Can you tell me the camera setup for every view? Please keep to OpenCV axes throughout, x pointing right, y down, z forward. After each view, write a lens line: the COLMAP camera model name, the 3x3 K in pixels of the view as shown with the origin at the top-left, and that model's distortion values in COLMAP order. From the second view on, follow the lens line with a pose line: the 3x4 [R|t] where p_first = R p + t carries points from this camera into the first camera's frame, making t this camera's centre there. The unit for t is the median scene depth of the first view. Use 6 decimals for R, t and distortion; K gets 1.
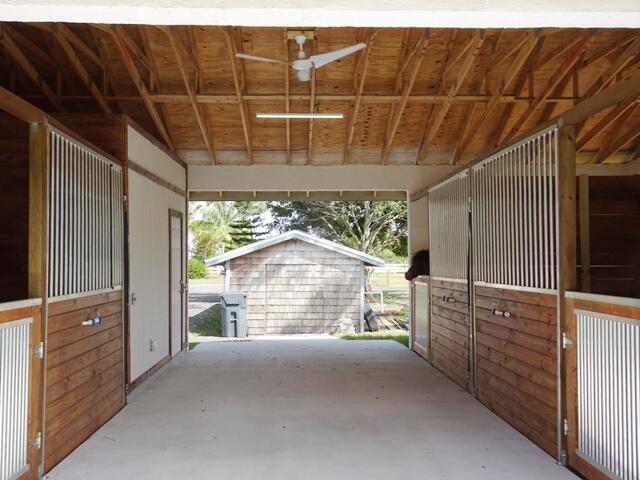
lens RADIAL K [[640.2, 0, 320.0], [0, 640.2, 240.0], [0, 0, 1]] dist [0.014944, -0.001398]
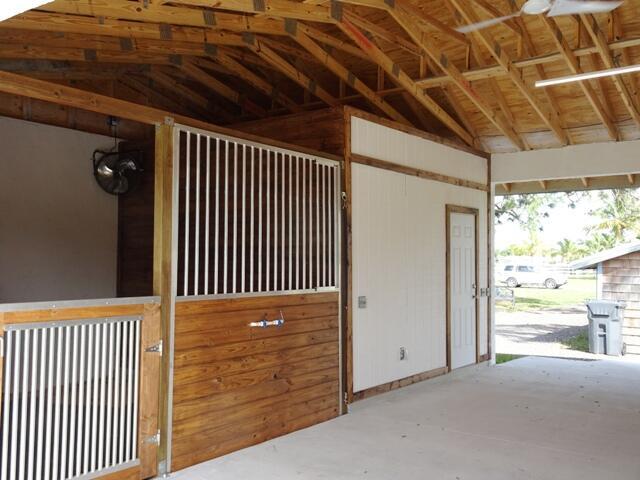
lens RADIAL K [[640.2, 0, 320.0], [0, 640.2, 240.0], [0, 0, 1]] dist [0.014944, -0.001398]
pose [[0.772495, -0.013955, -0.634867, 0.198189], [0.011606, 0.999902, -0.007857, 0.006484], [0.634914, -0.001298, 0.772582, 0.189277]]
